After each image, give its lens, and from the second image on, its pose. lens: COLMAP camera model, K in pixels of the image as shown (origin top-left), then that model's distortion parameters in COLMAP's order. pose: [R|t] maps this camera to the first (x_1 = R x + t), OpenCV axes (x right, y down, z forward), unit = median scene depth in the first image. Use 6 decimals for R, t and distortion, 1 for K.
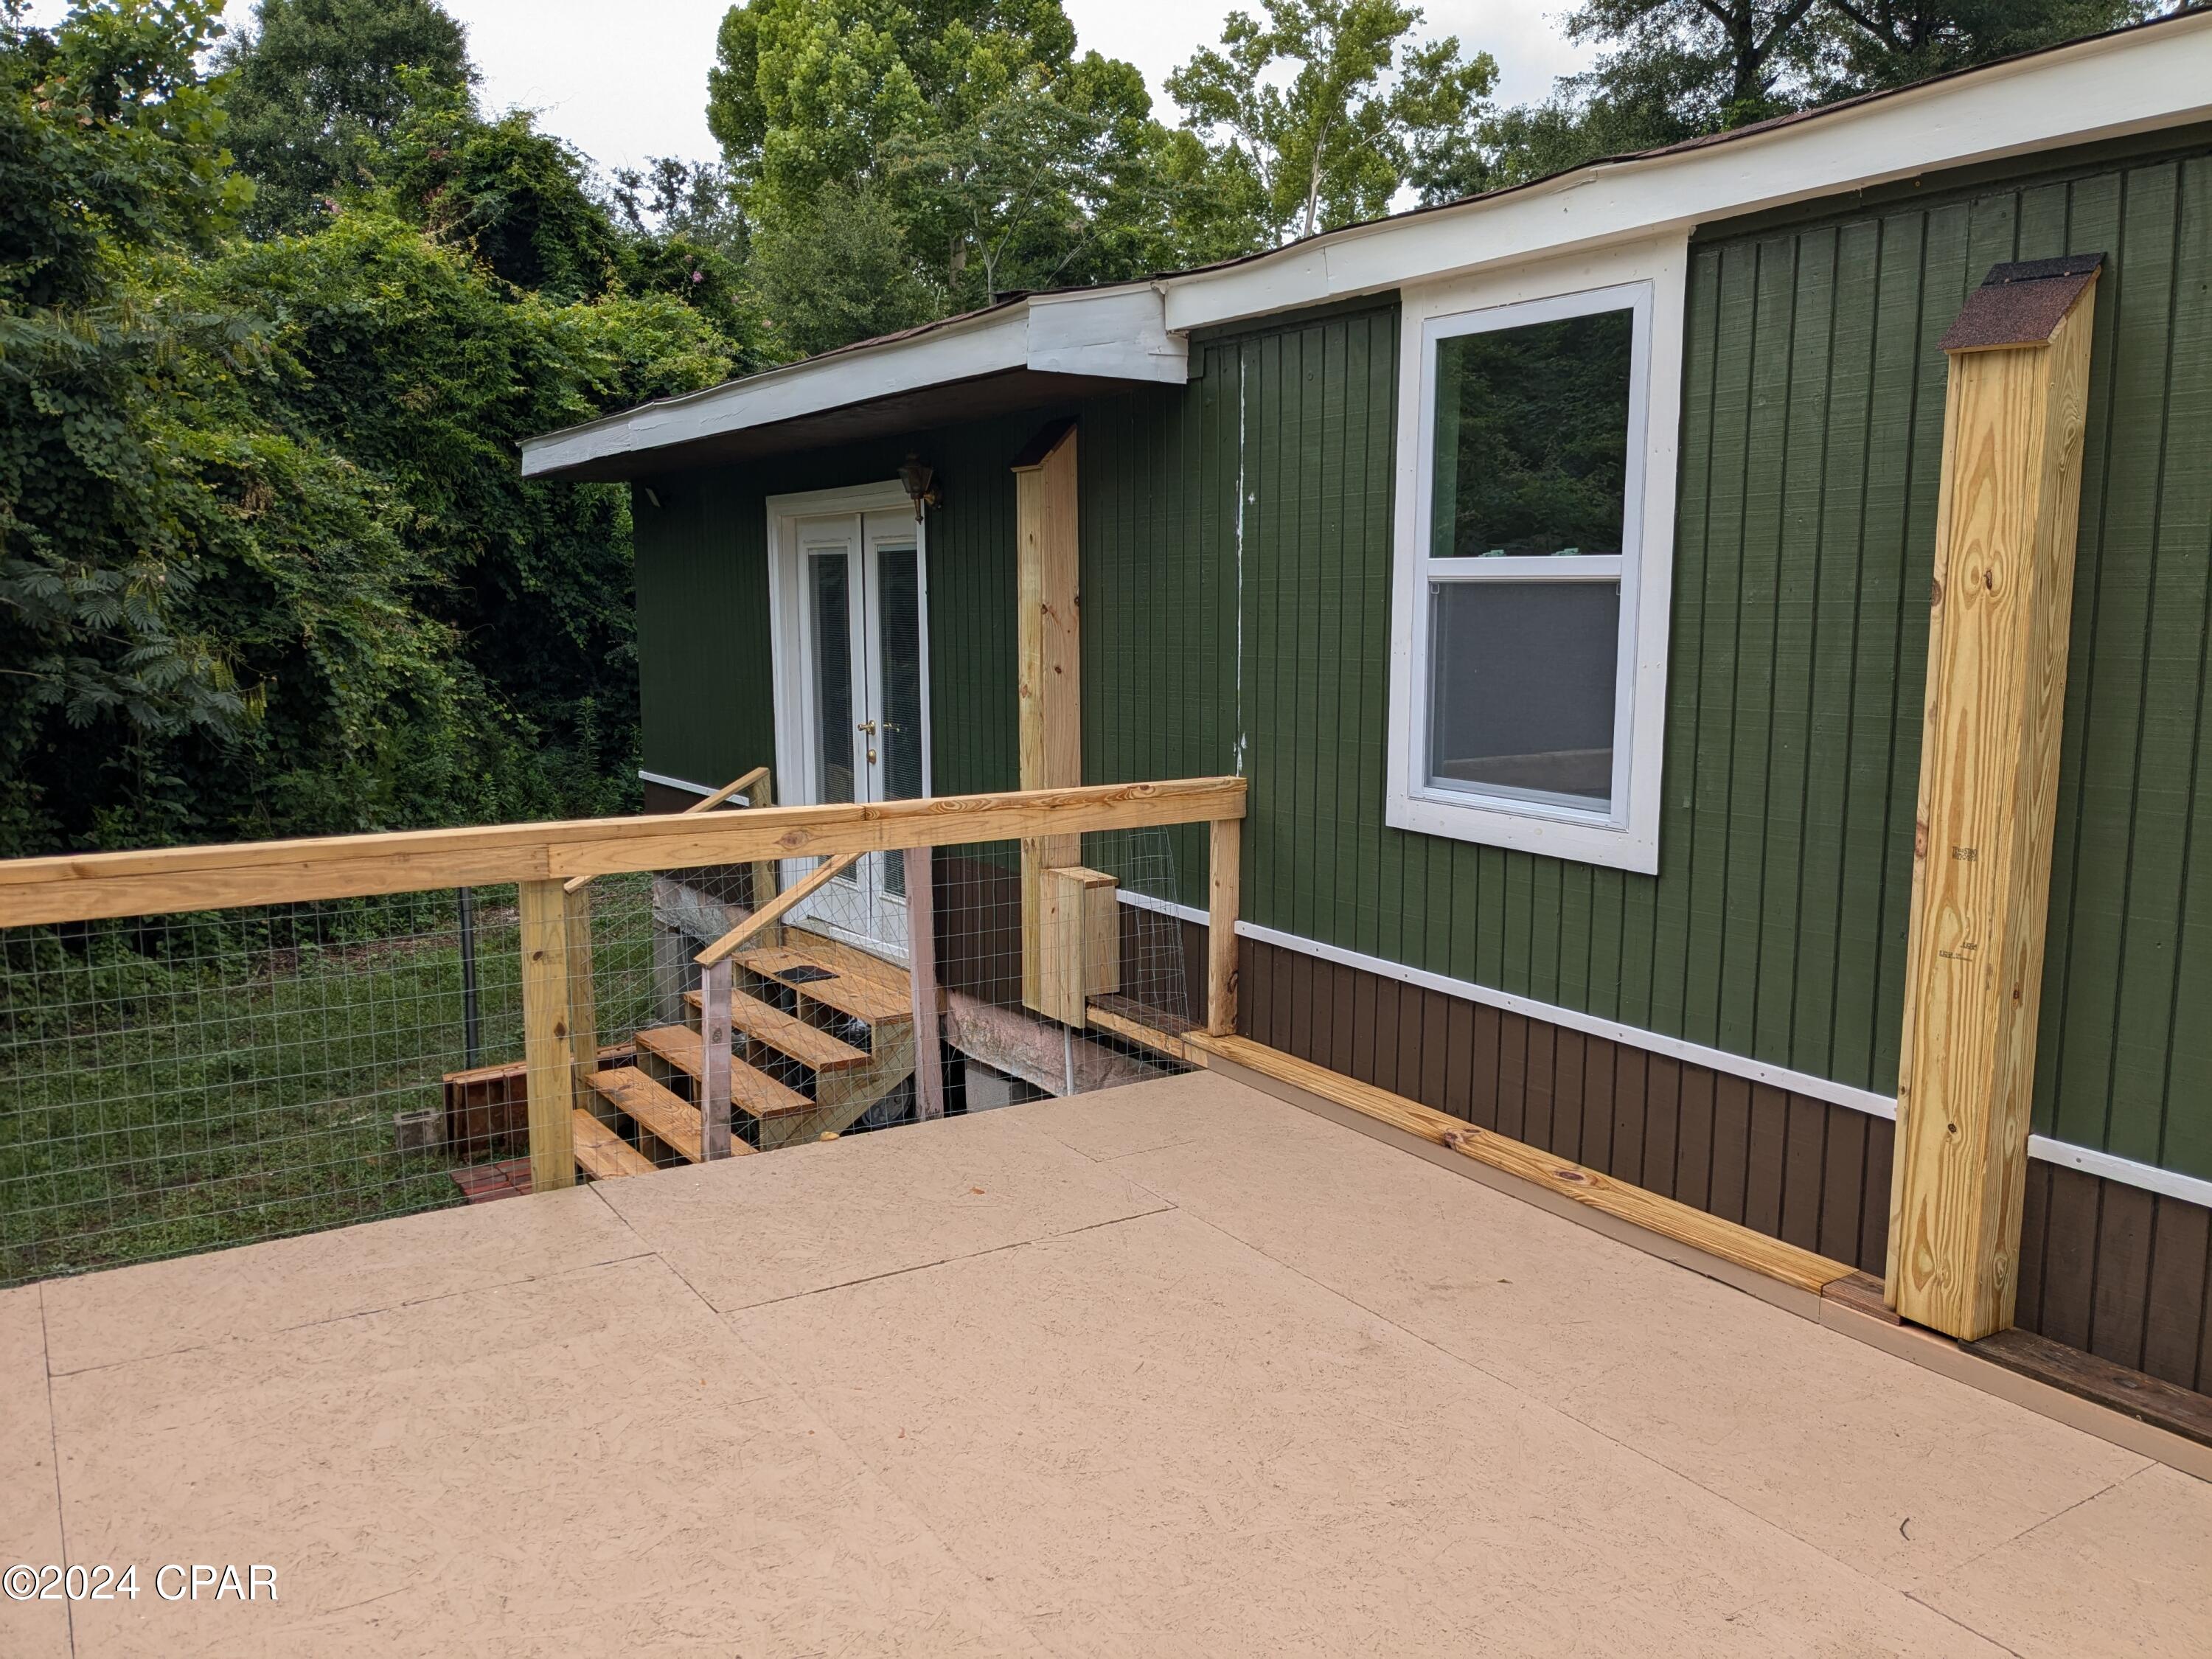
lens RADIAL K [[1749.4, 0, 1160.4], [0, 1749.4, 837.2], [0, 0, 1]] dist [0.042603, -0.072834]
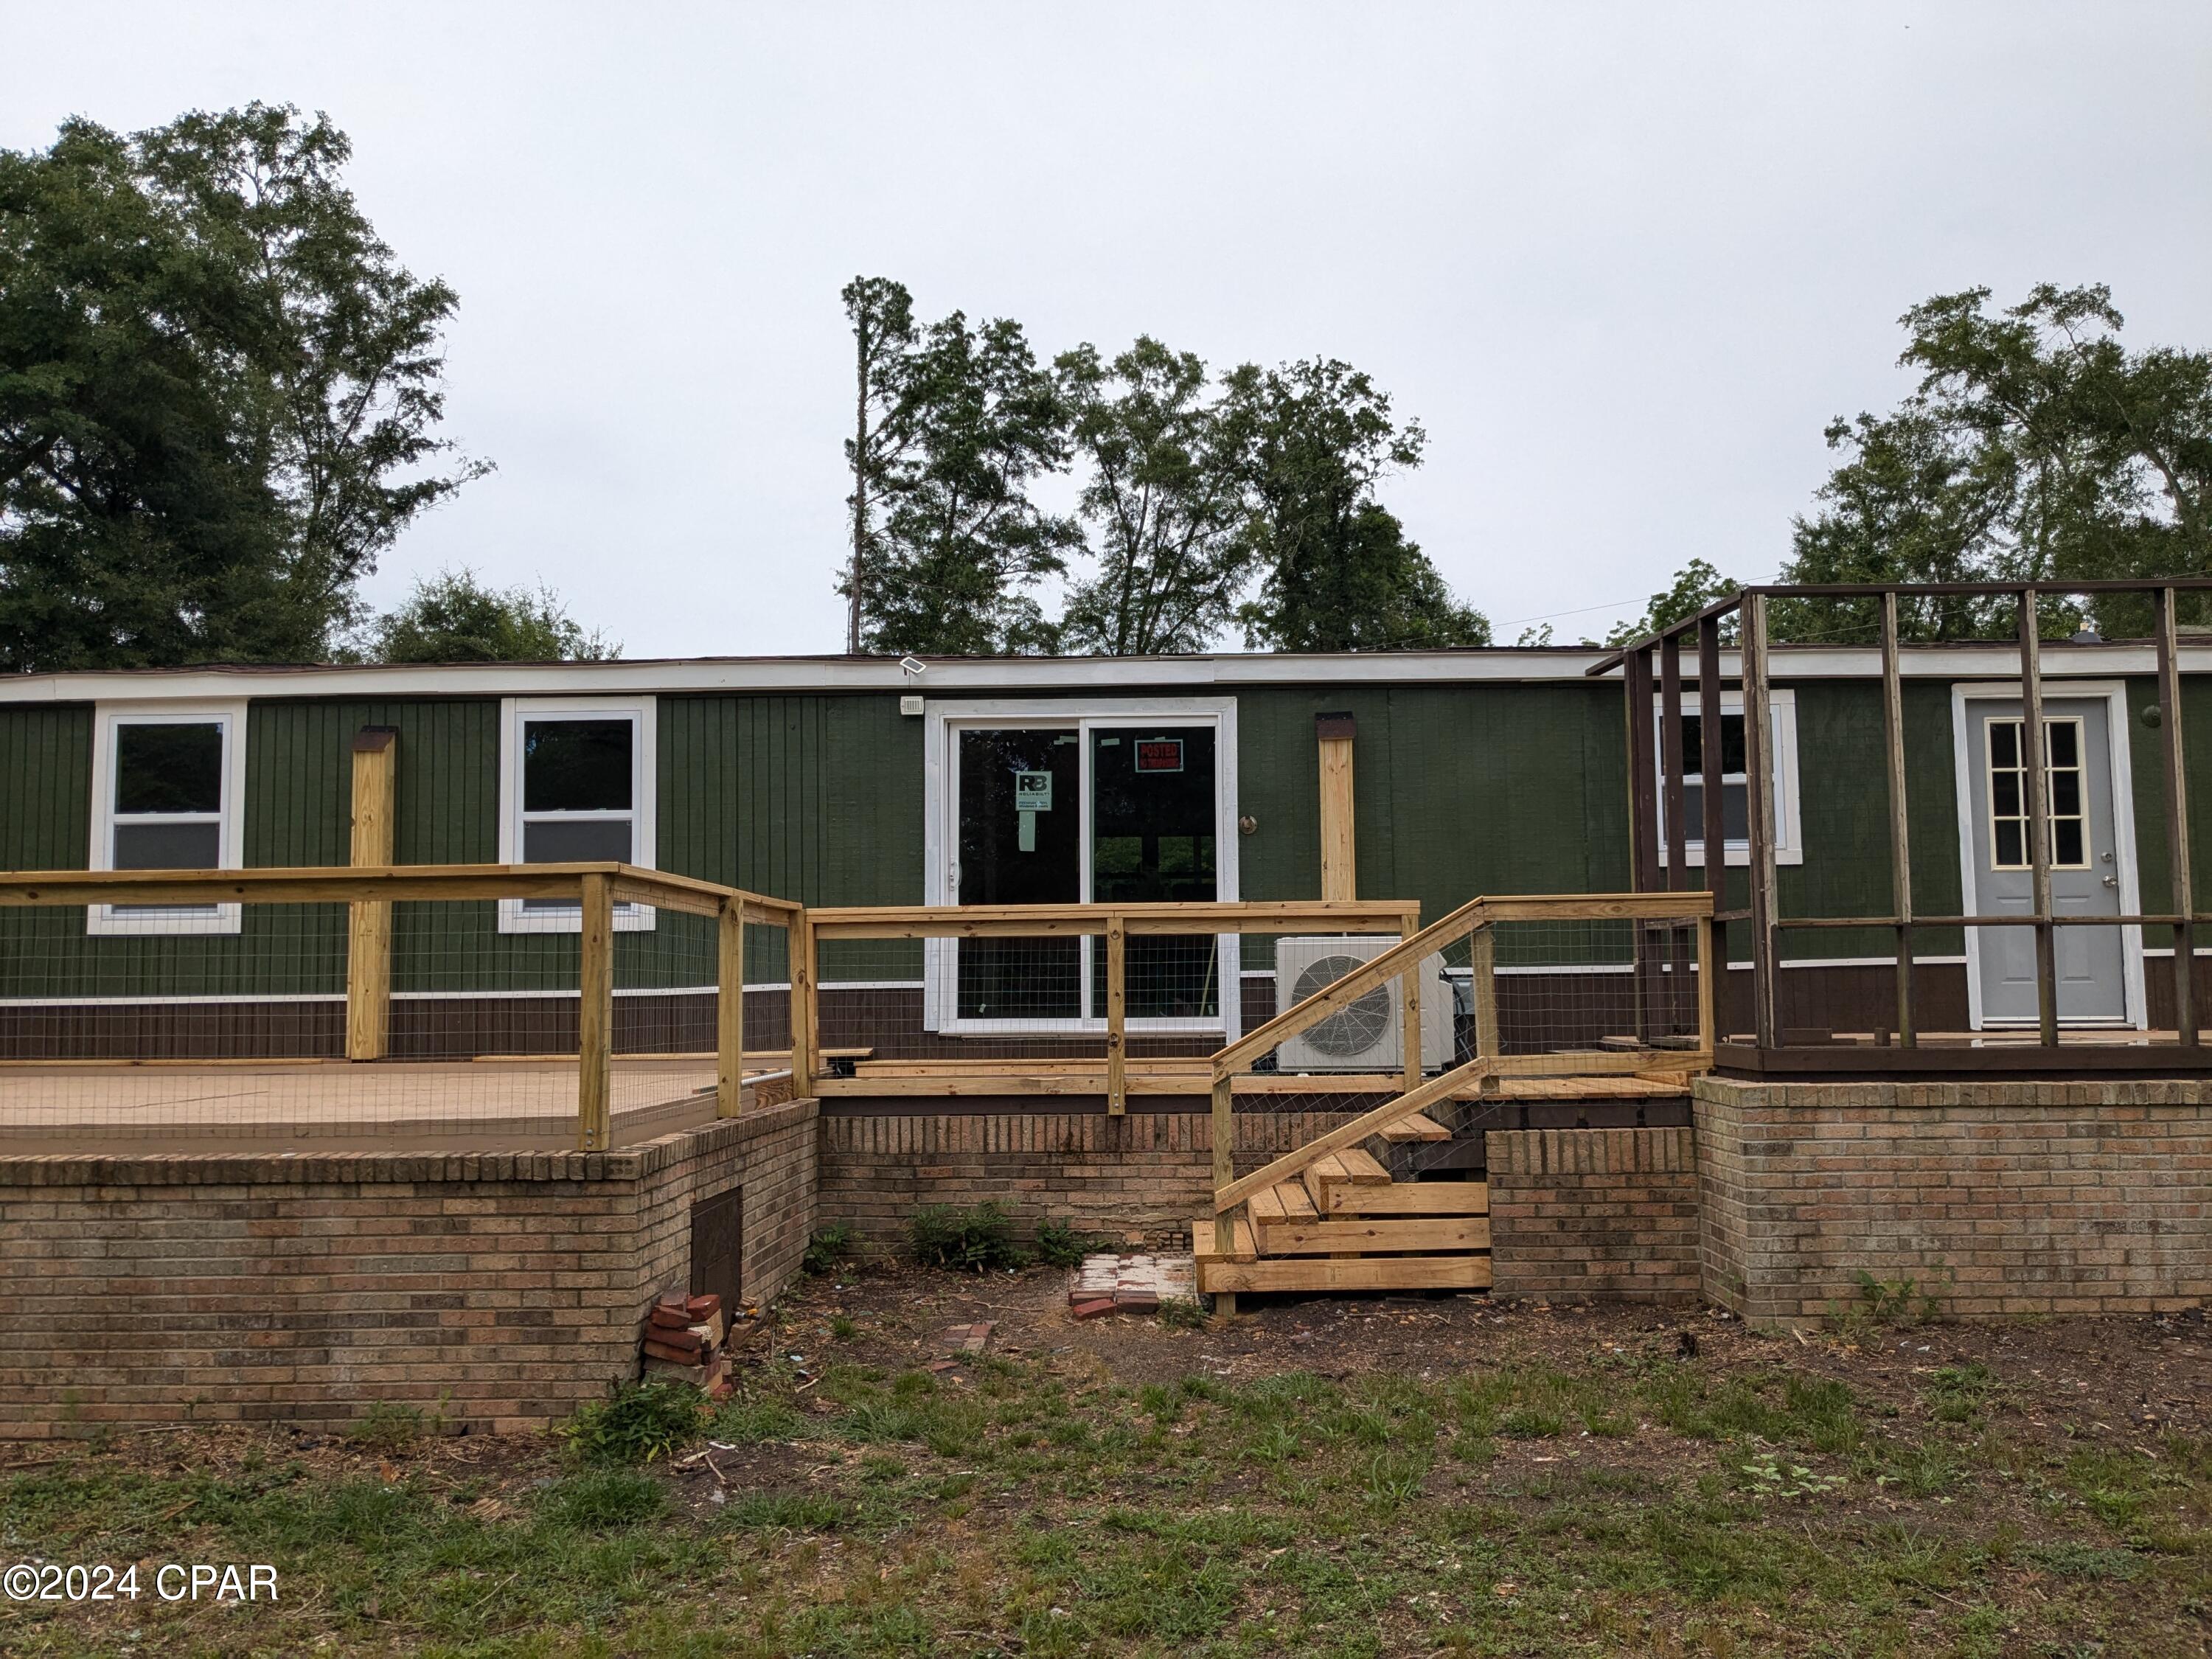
lens RADIAL K [[1749.4, 0, 1135.9], [0, 1749.4, 845.4], [0, 0, 1]] dist [0.042603, -0.072834]
pose [[0.576947, 0.053197, 0.815047, -1.270155], [0.133578, 0.978296, -0.158408, 0.566198], [-0.805785, 0.200265, 0.557319, -1.819105]]
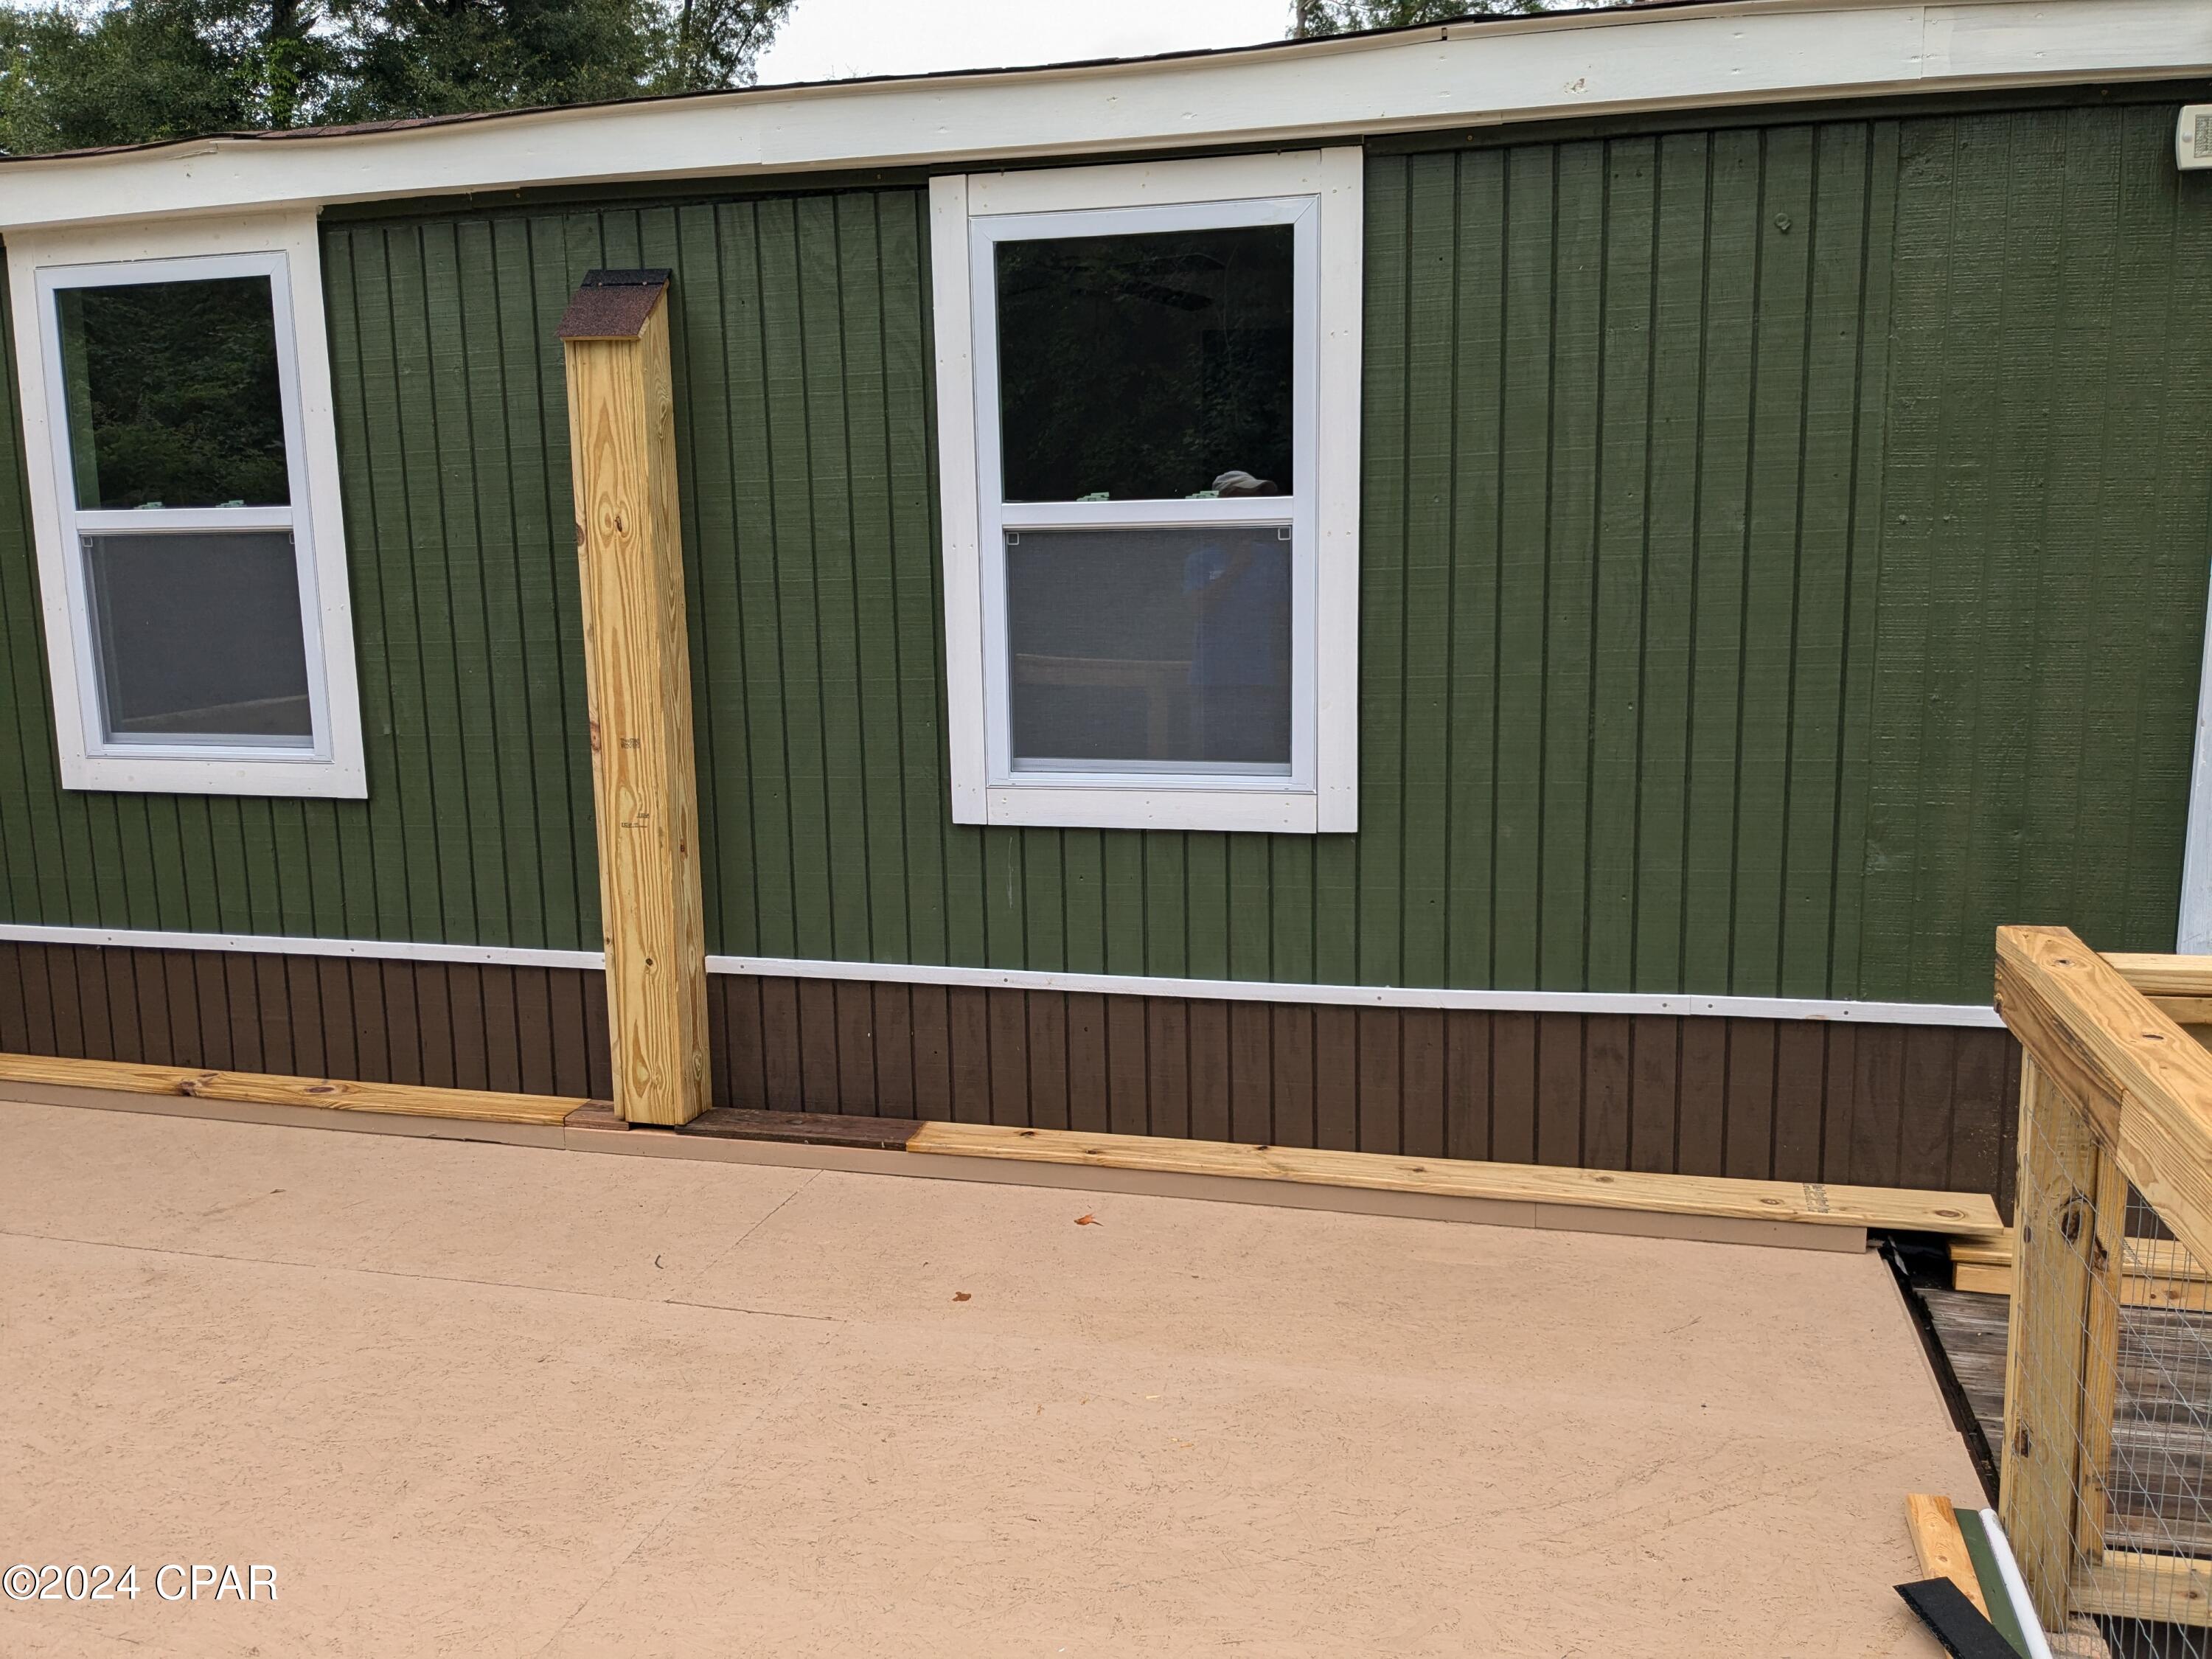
lens RADIAL K [[1749.4, 0, 1113.5], [0, 1749.4, 832.9], [0, 0, 1]] dist [0.042603, -0.072834]
pose [[0.749508, -0.128844, 0.649336, -0.099482], [0.114135, 0.991339, 0.064962, 0.028862], [-0.652082, 0.025422, 0.757722, -0.162425]]
